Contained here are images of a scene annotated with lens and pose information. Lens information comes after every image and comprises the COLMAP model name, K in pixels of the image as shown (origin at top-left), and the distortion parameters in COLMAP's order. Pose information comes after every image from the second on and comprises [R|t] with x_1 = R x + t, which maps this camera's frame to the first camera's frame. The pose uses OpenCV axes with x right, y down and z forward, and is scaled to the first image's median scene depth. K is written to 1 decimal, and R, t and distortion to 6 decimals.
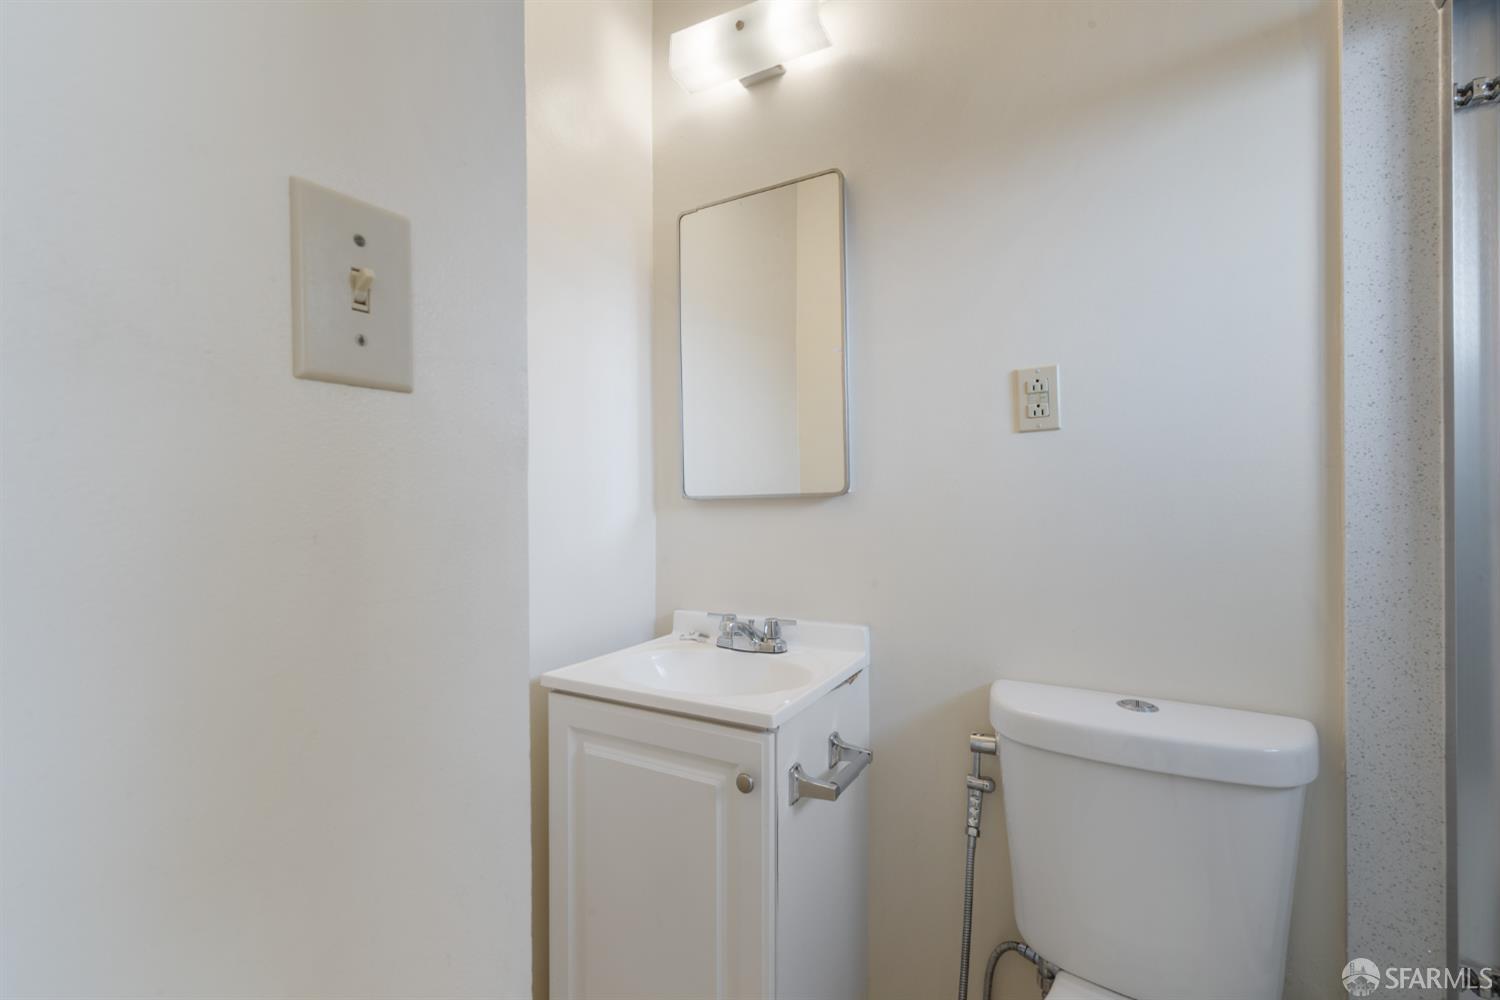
lens RADIAL K [[666.8, 0, 706.1], [0, 666.8, 504.0], [0, 0, 1]] dist [-0.001218, 0.000603]
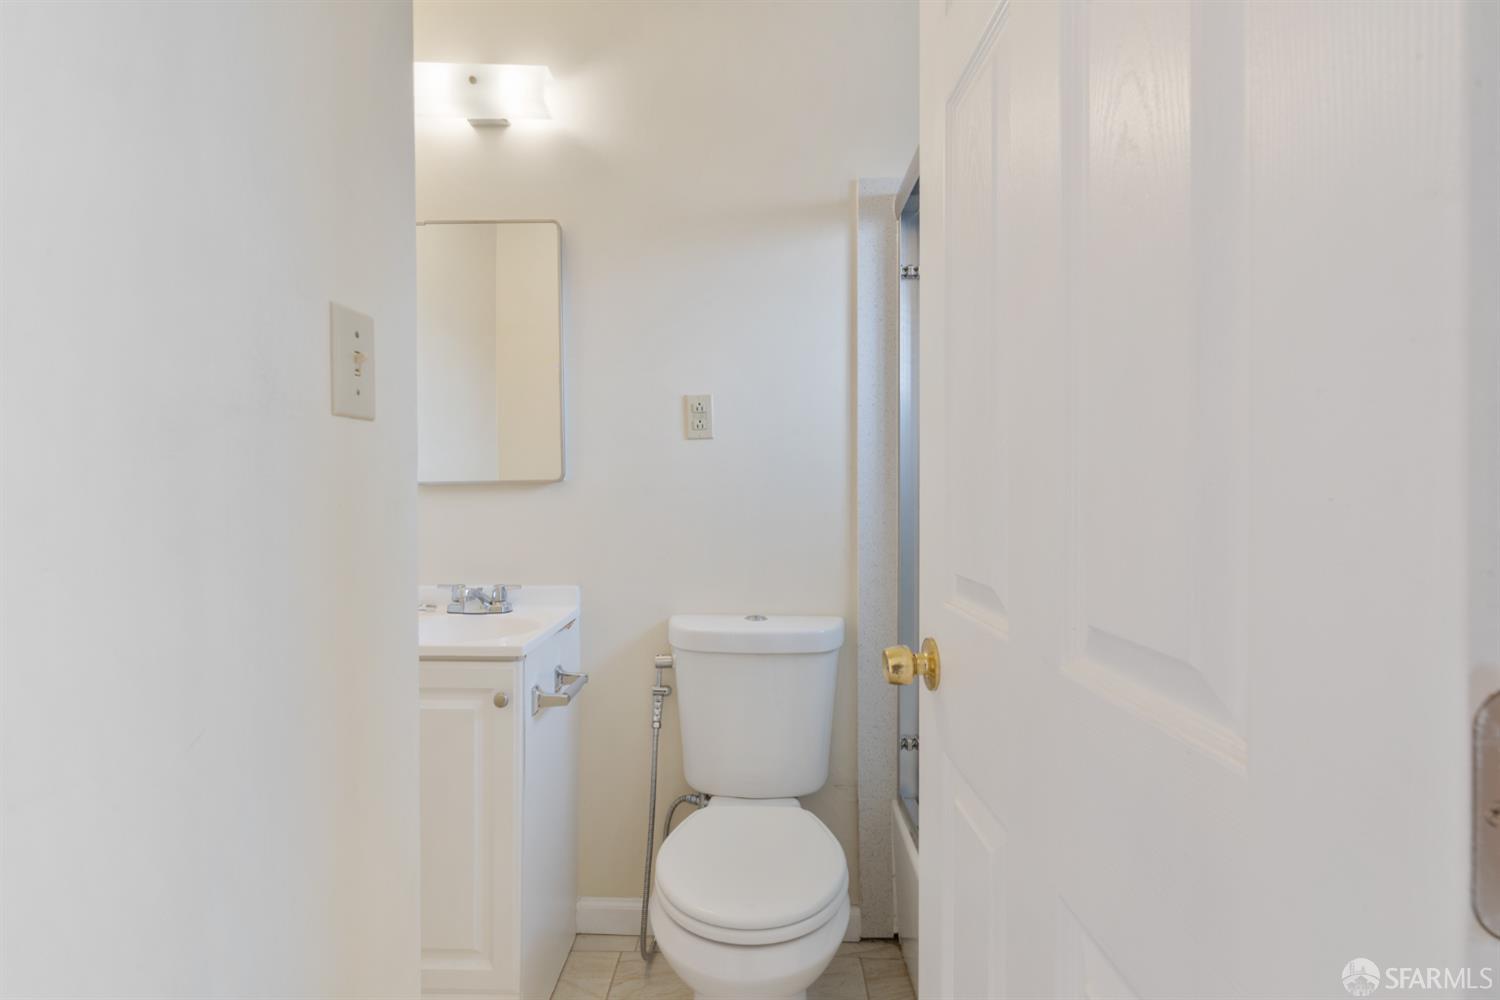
lens RADIAL K [[655.7, 0, 755.6], [0, 655.7, 480.2], [0, 0, 1]] dist [-0.001186, 0.000063]
pose [[0.850864, 0.011659, 0.525256, -0.158434], [-0.003578, 0.999859, -0.016398, 0.002343], [-0.525373, 0.012073, 0.850786, -0.297803]]
